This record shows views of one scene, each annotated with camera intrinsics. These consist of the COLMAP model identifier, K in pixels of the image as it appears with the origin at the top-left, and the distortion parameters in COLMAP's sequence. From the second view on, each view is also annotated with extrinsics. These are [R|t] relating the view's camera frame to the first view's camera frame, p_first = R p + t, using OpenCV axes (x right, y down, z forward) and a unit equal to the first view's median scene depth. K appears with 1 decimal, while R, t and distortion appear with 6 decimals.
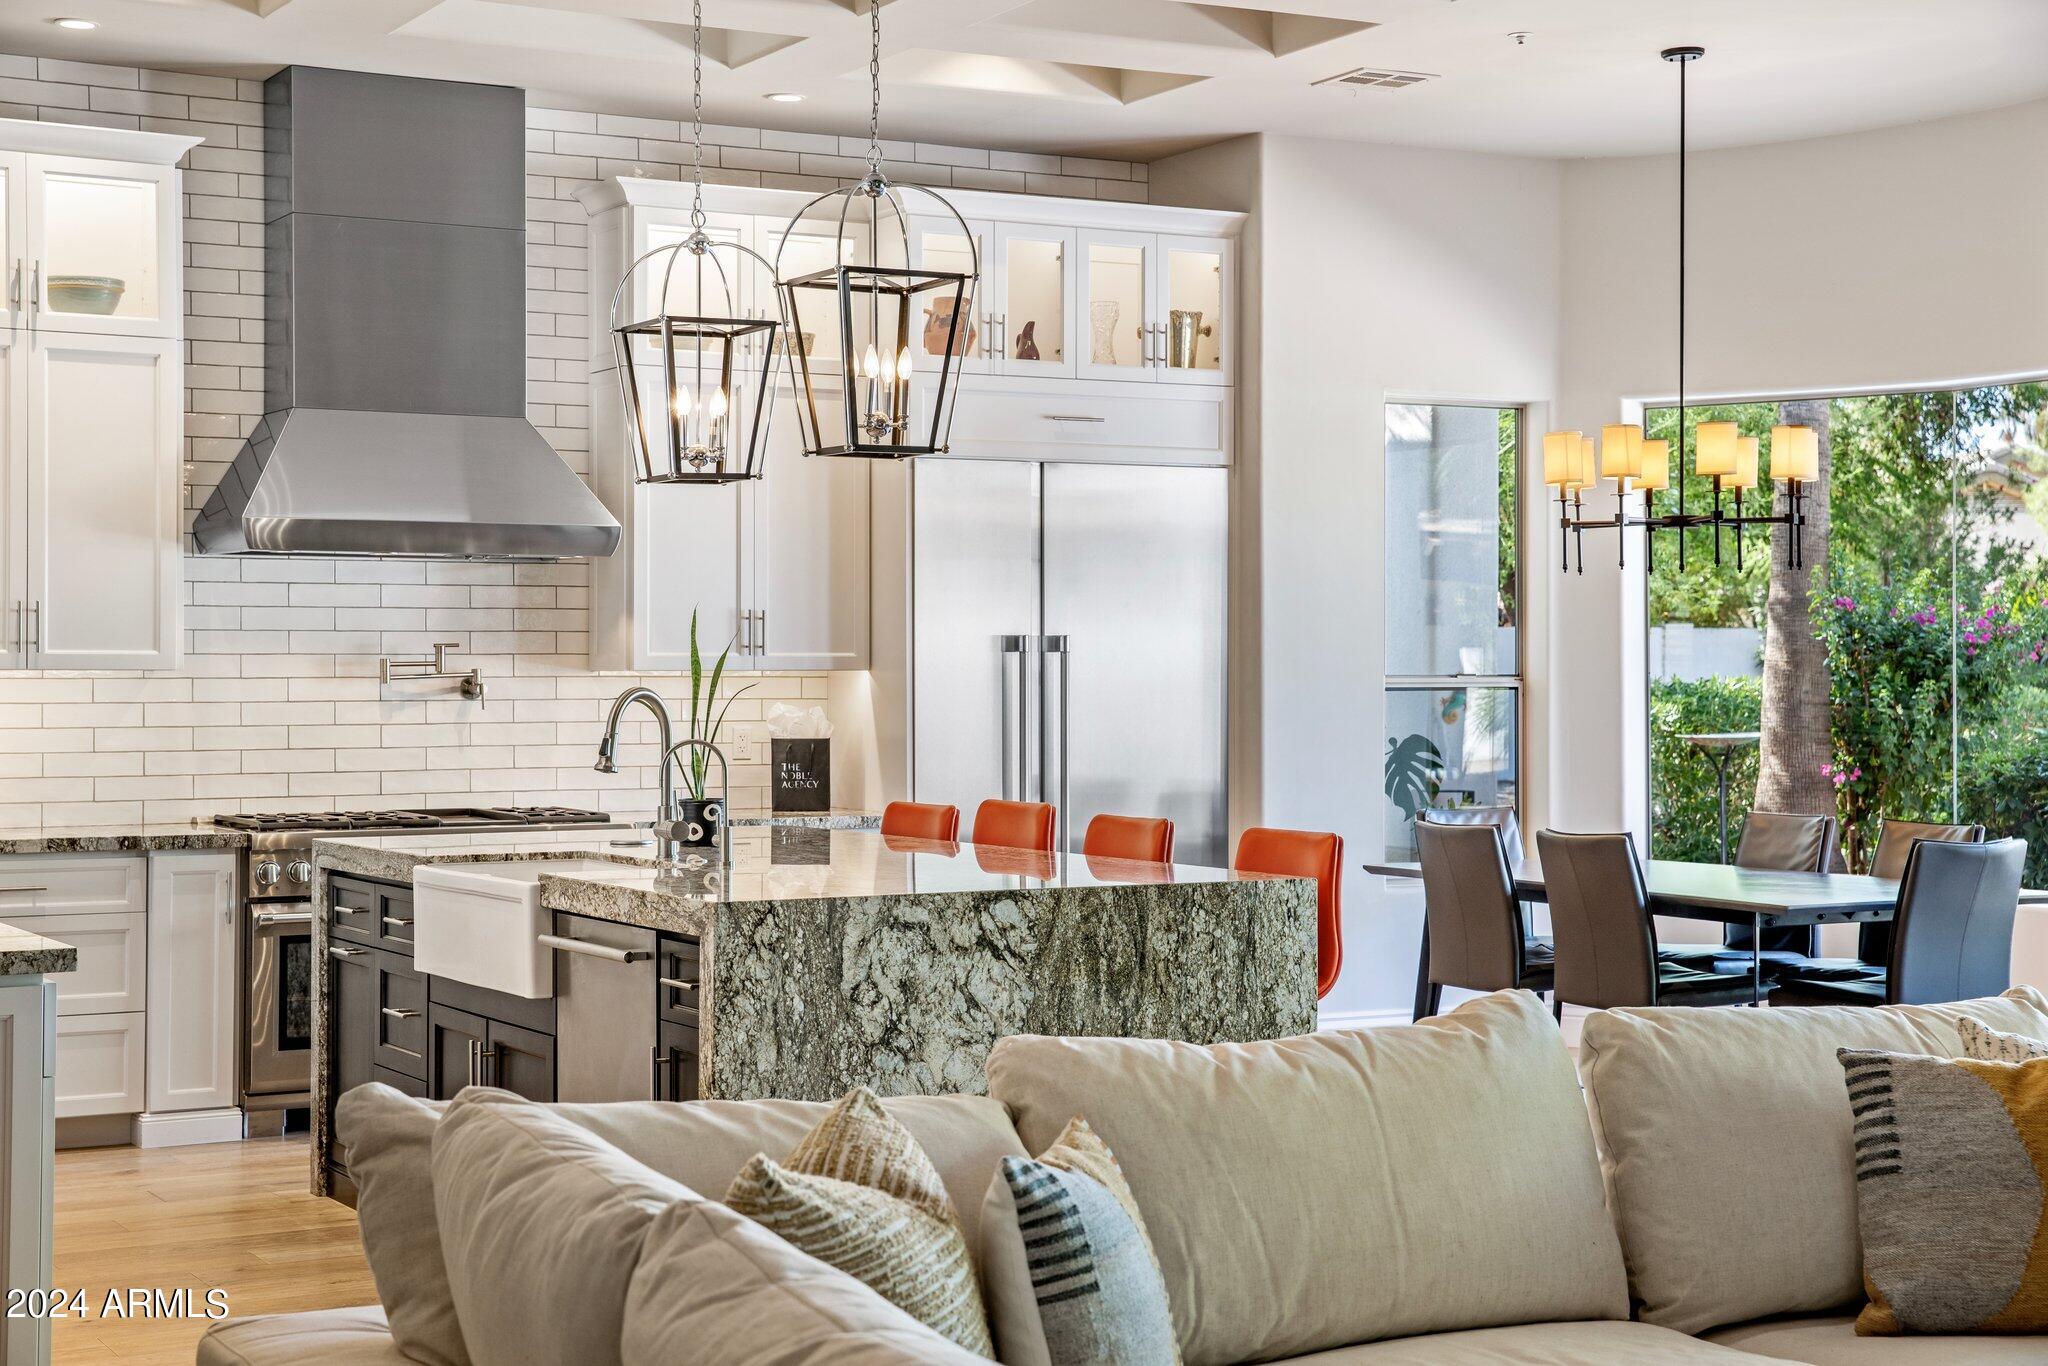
lens RADIAL K [[3109.3, 0, 1006.2], [0, 3109.3, 671.6], [0, 0, 1]] dist [0.141918, 0.000000]
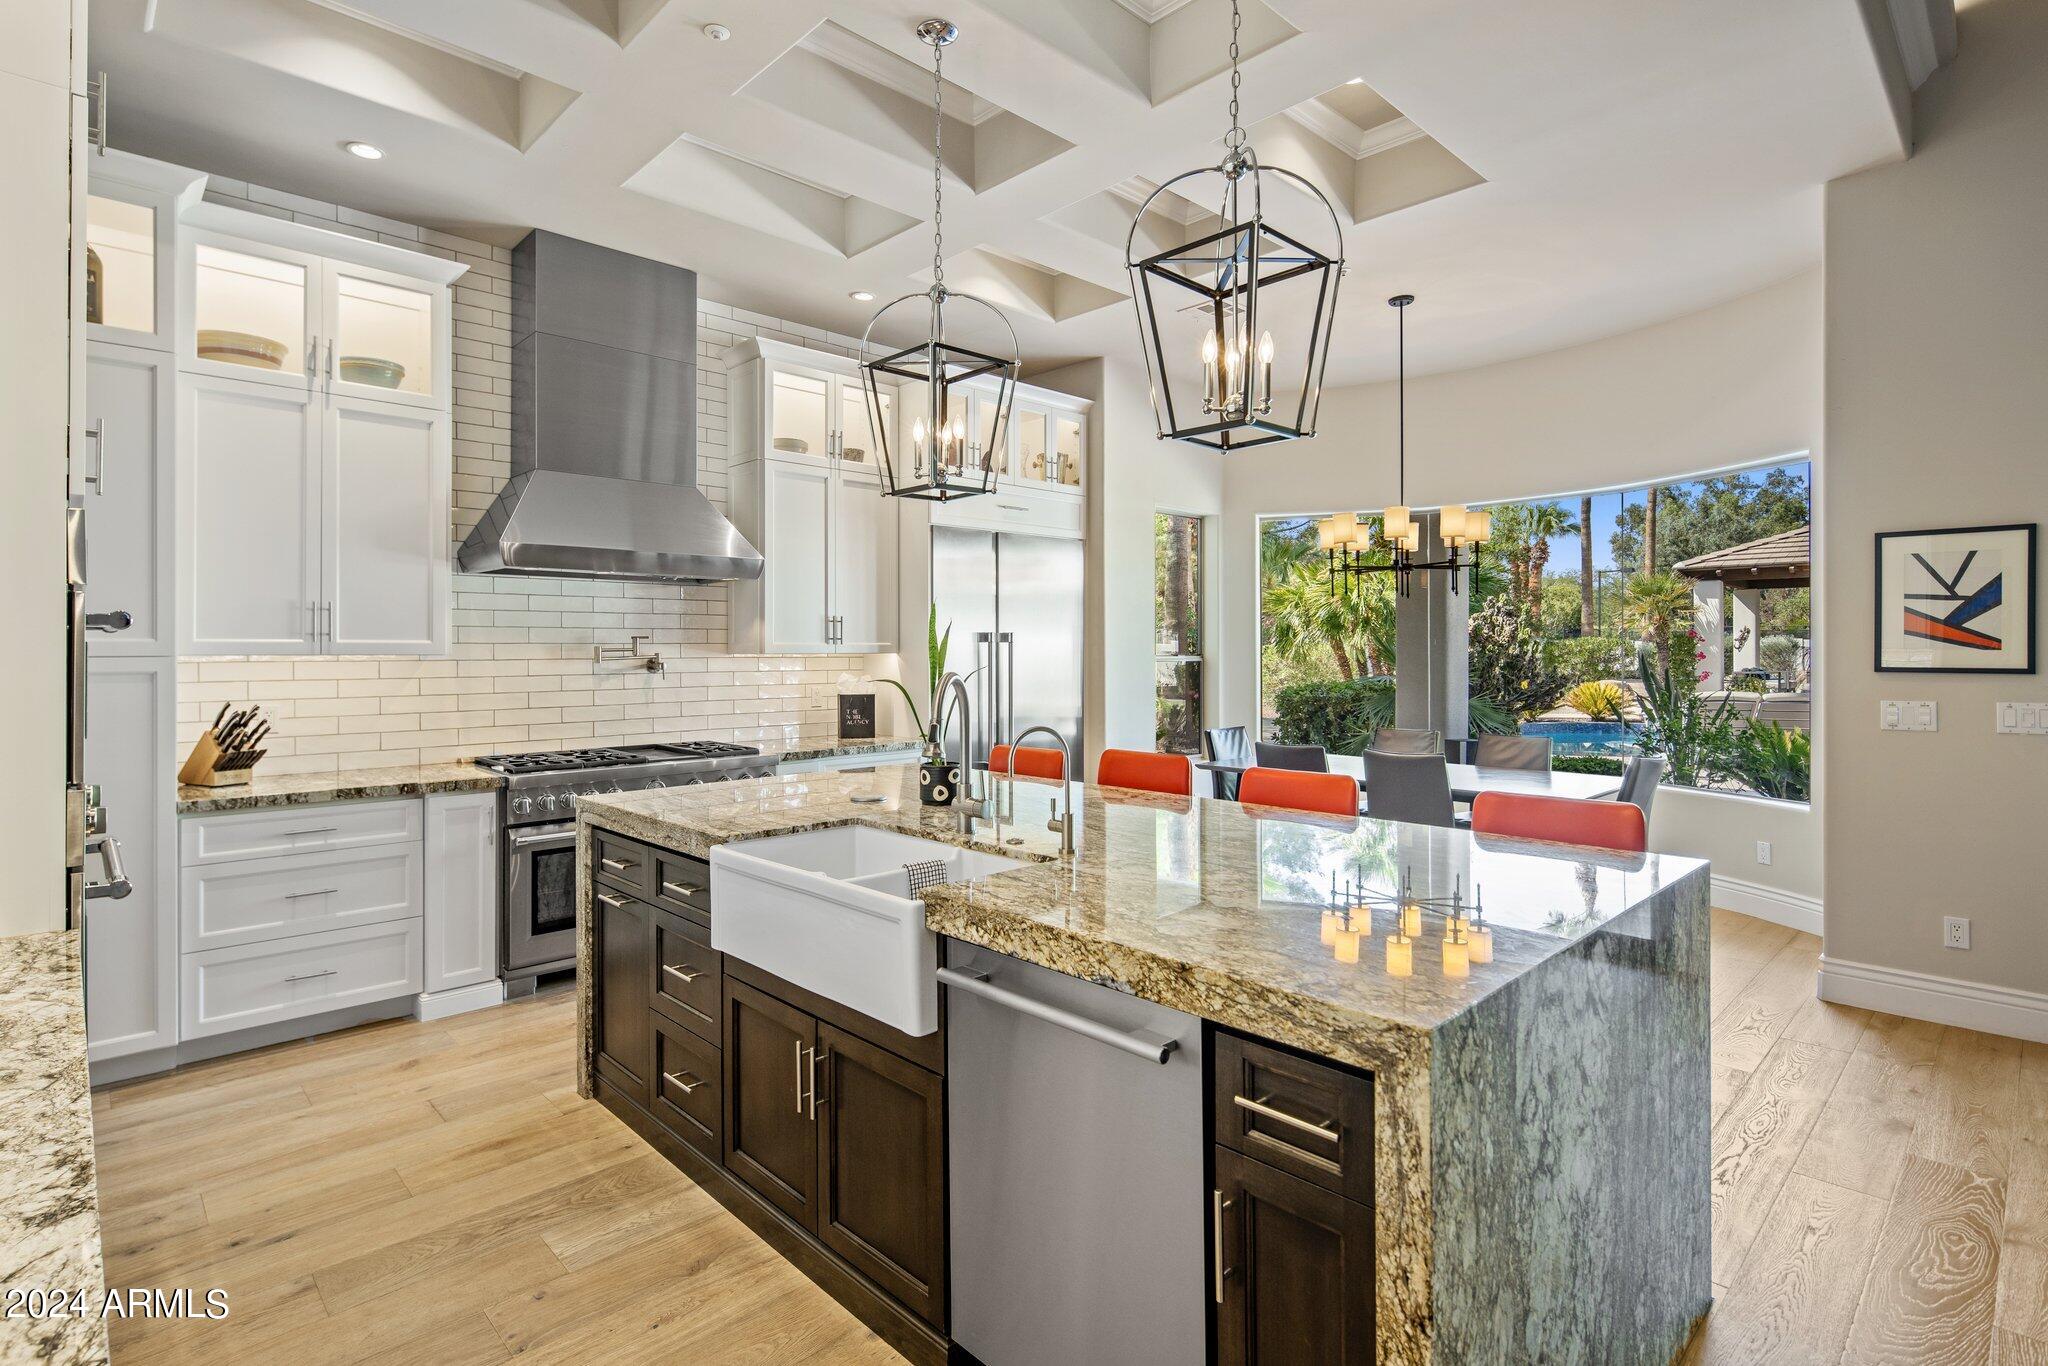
lens RADIAL K [[1000.0, 0, 1003.7], [0, 1000.0, 652.7], [0, 0, 1]] dist [0.004111, -0.002672]
pose [[0.966023, -0.002272, 0.258446, -0.143613], [0.002040, 0.999997, 0.001166, -0.001398], [-0.258448, -0.000599, 0.966025, 0.521274]]
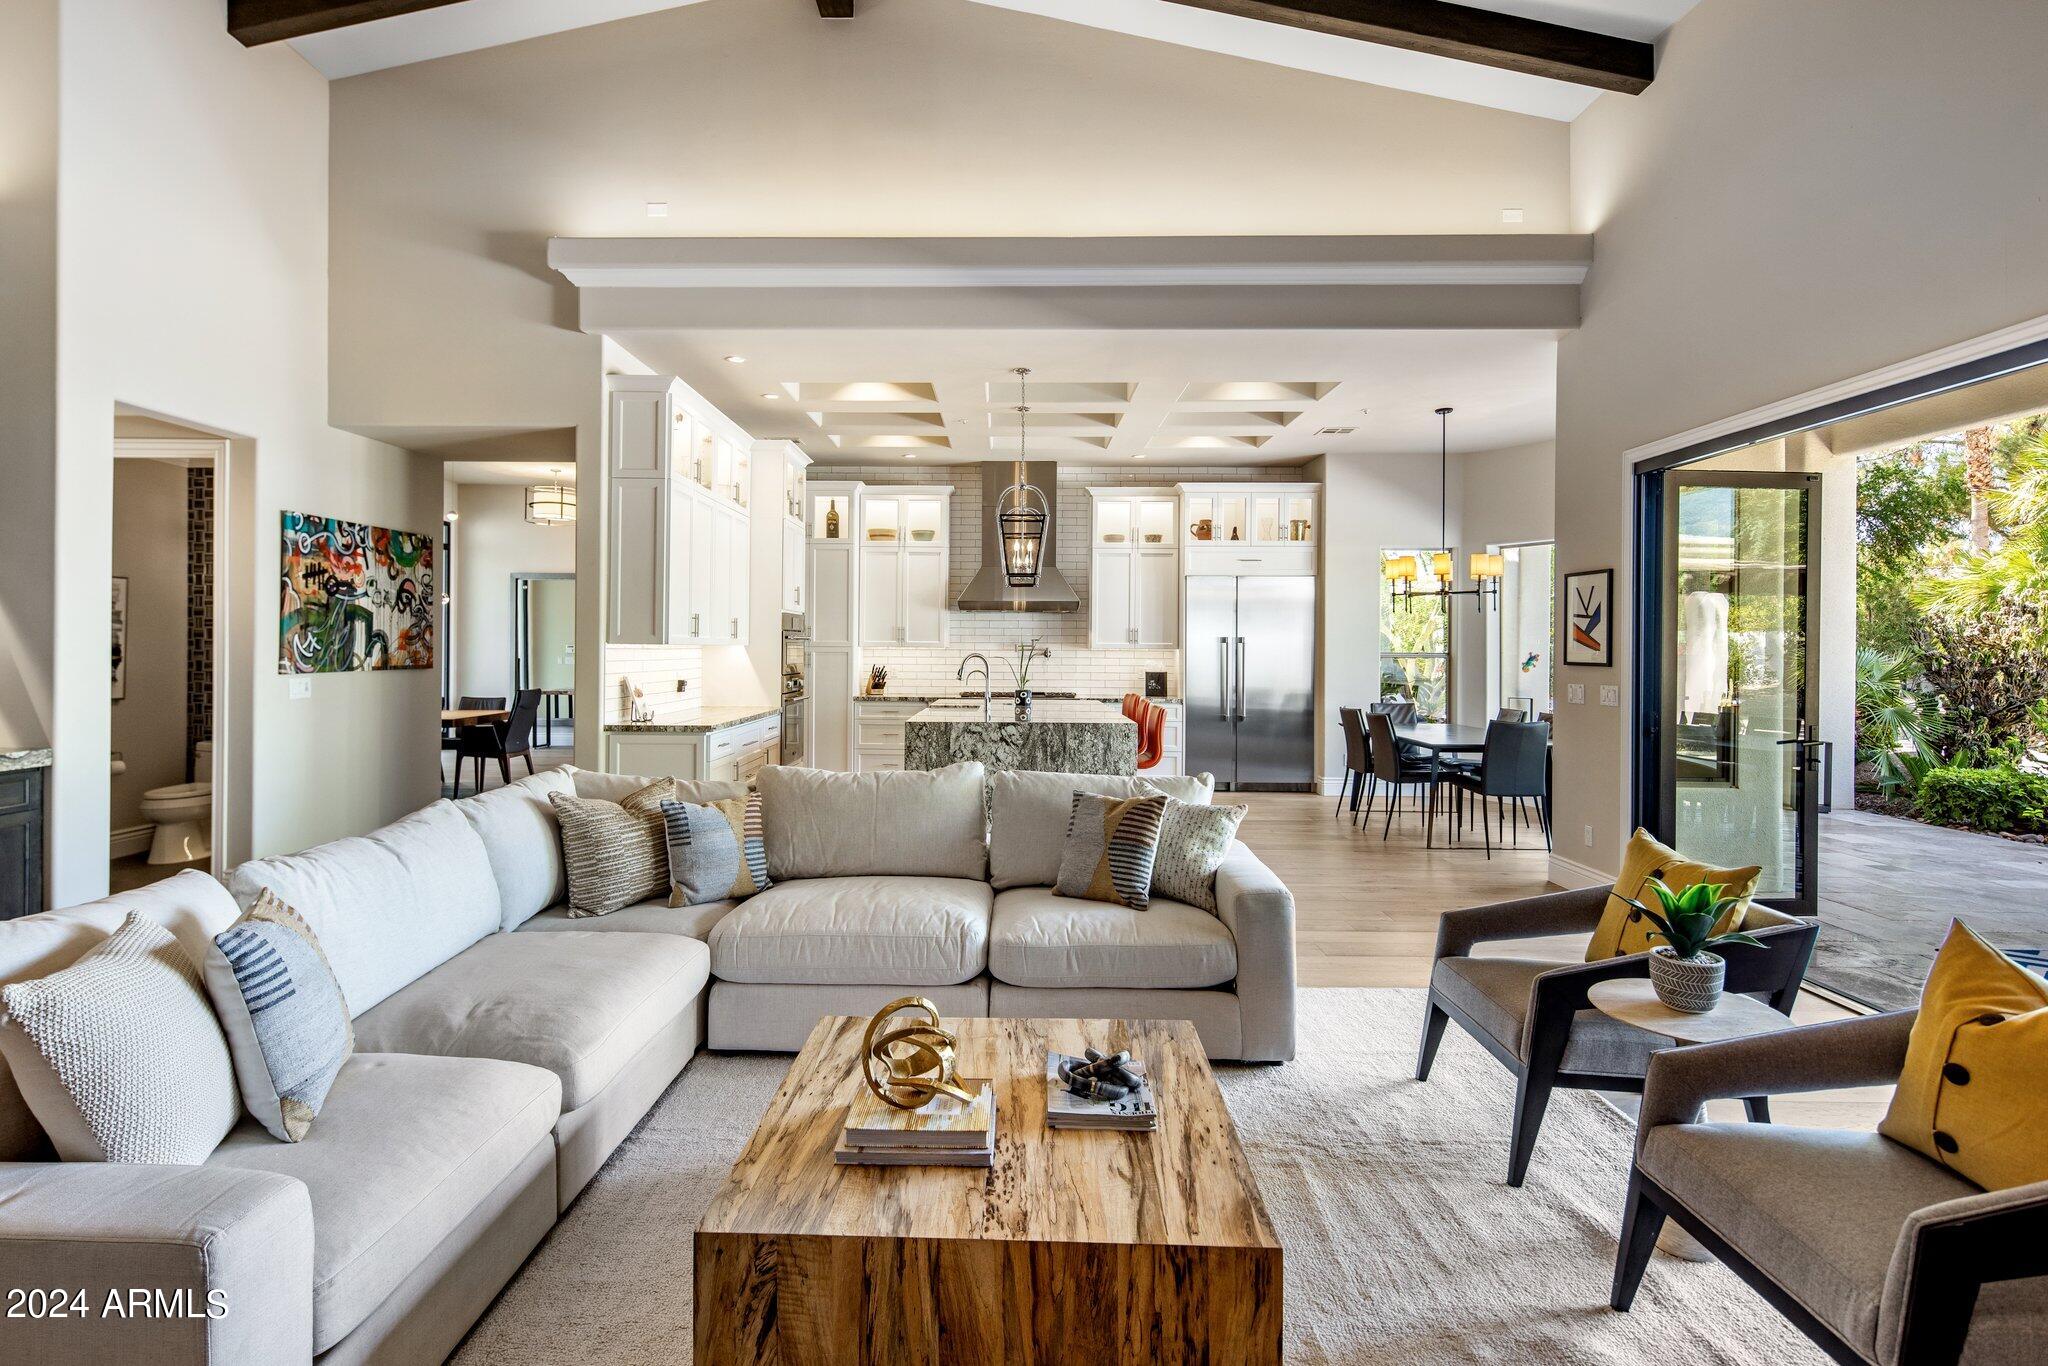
lens RADIAL K [[1000.0, 0, 992.1], [0, 1000.0, 656.4], [0, 0, 1]] dist [0.004111, -0.002672]
pose [[0.871030, 0.010488, -0.491118, 0.298054], [-0.007167, 0.999937, 0.008642, -0.000420], [0.491178, -0.004007, 0.871050, 0.106180]]
